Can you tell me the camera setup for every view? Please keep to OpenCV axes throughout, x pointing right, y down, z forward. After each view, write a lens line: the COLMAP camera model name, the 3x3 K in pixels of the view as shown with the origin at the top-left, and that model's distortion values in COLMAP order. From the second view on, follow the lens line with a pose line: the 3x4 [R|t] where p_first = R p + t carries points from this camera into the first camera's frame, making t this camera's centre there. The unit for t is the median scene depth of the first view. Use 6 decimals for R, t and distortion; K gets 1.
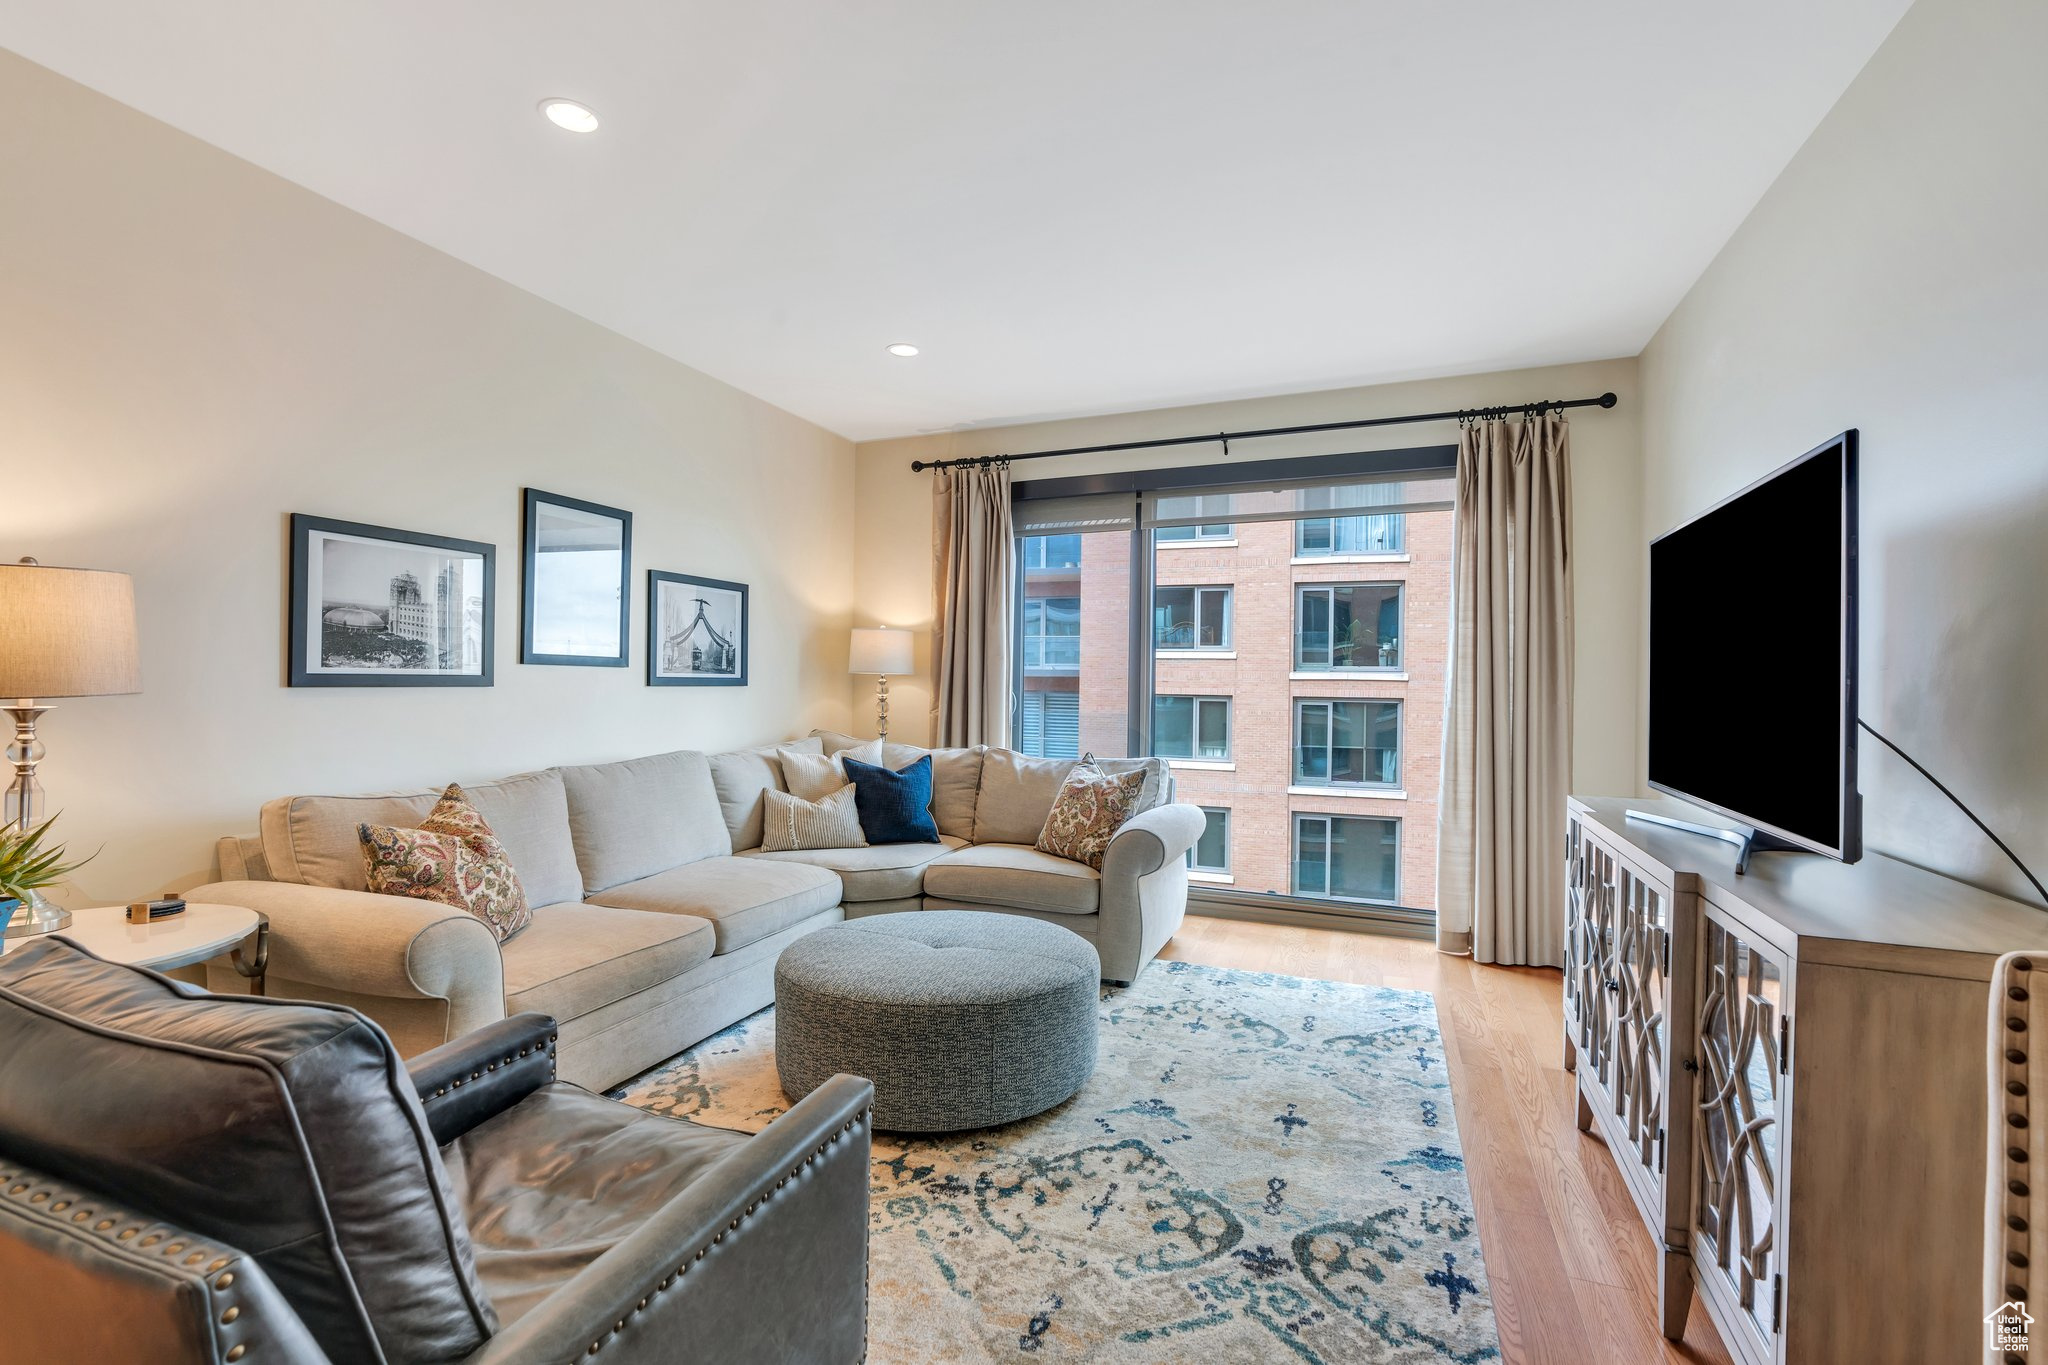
lens RADIAL K [[913.7, 0, 1027.8], [0, 913.7, 673.9], [0, 0, 1]] dist [-0.012457, 0.000392]
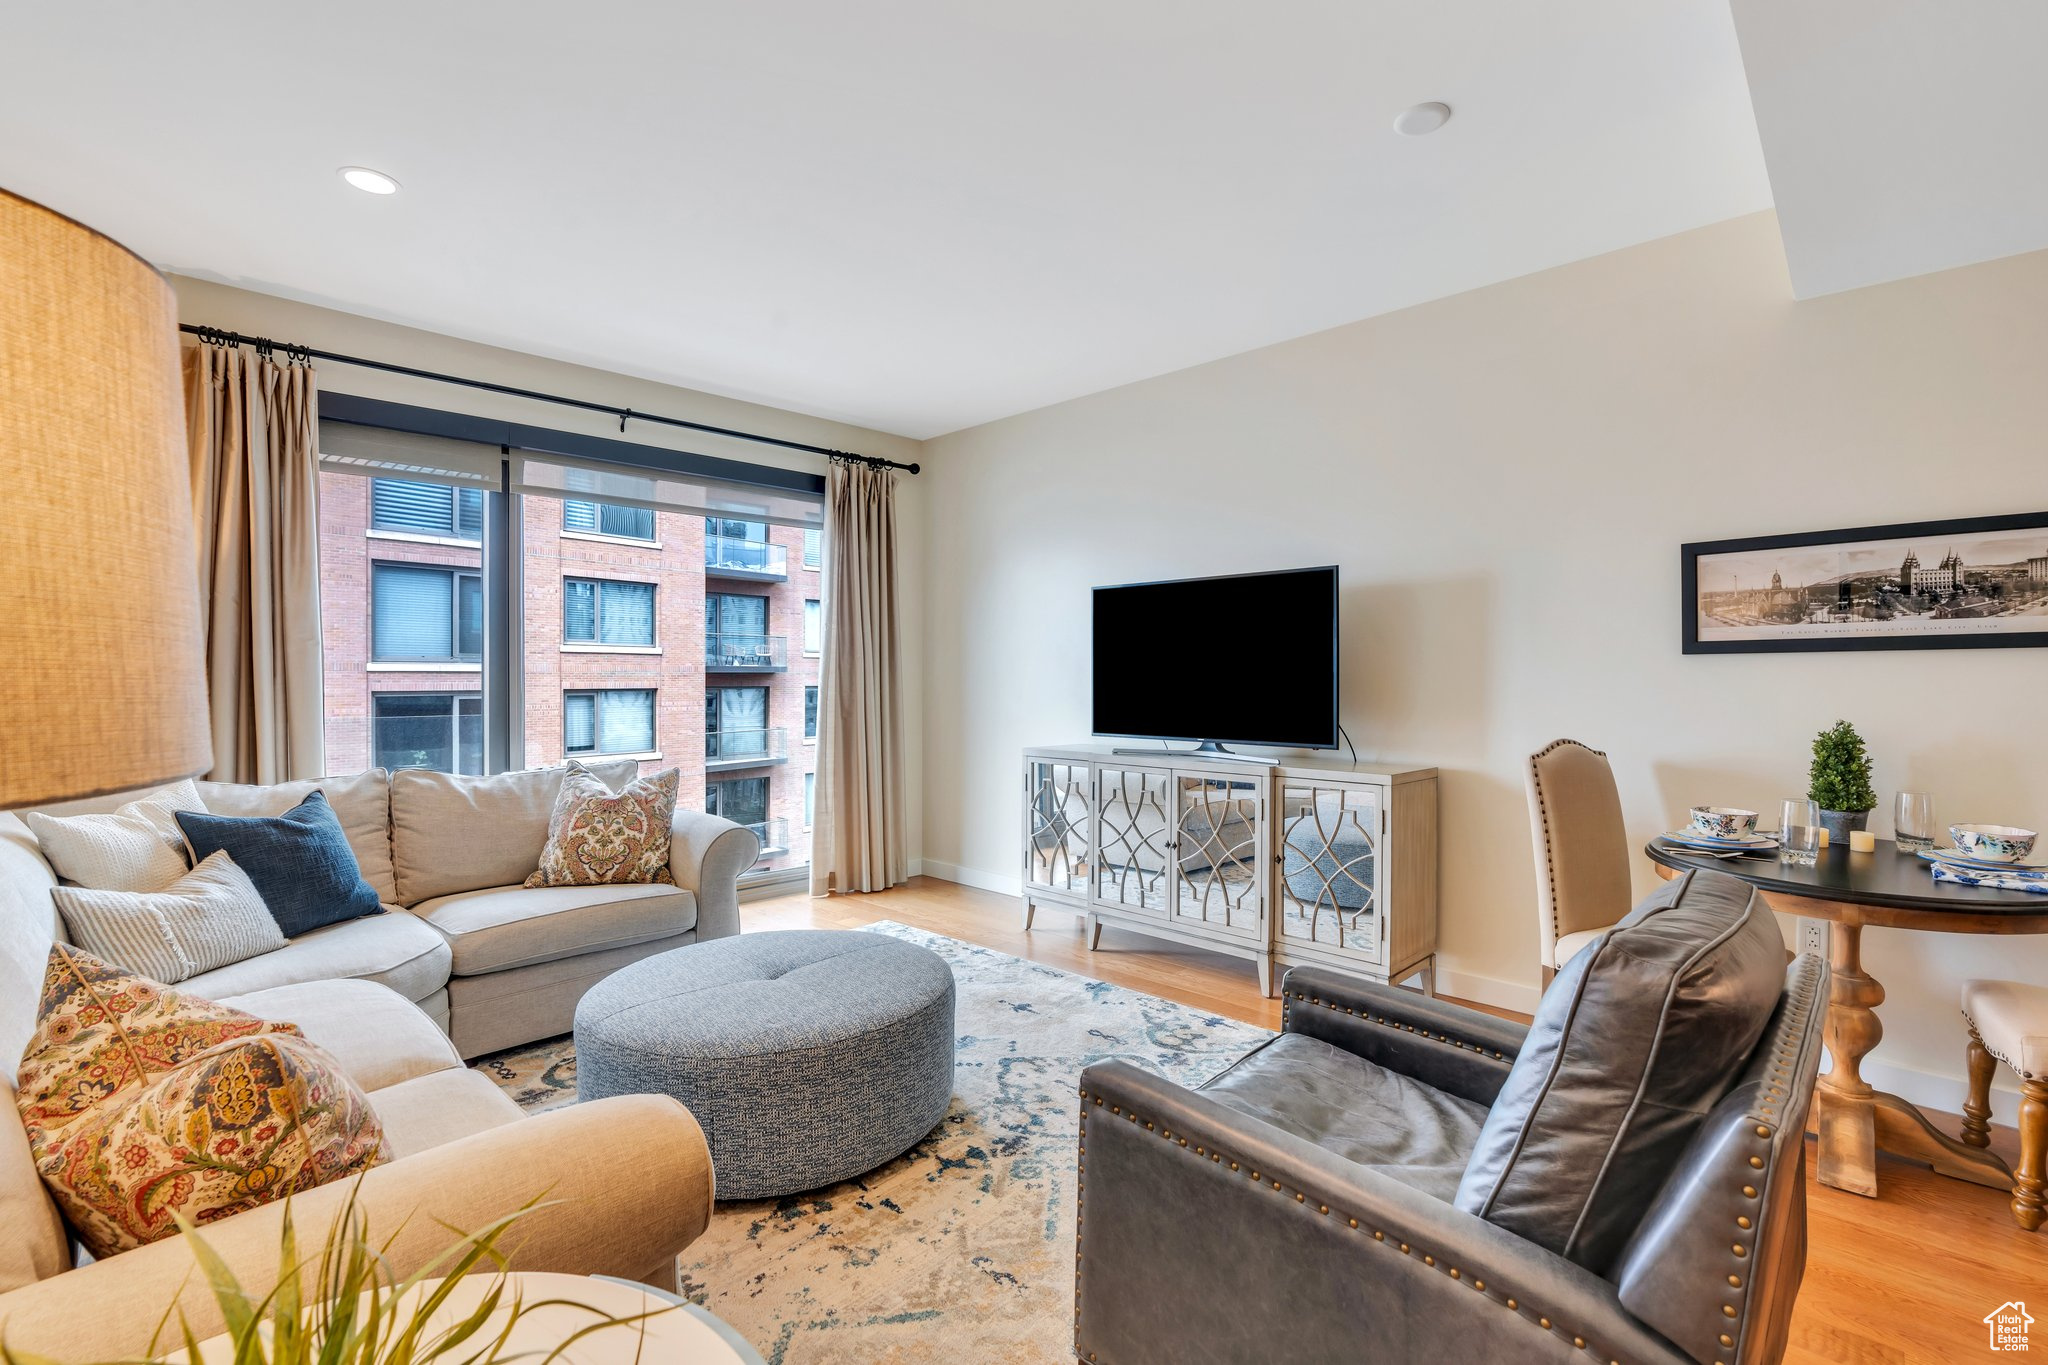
lens RADIAL K [[909.7, 0, 1027.6], [0, 909.7, 672.2], [0, 0, 1]] dist [-0.011772, 0.004208]
pose [[0.380091, -0.007921, 0.924915, -0.870656], [-0.002539, 0.999951, 0.009607, -0.006875], [-0.924946, -0.006000, 0.380052, 0.467012]]
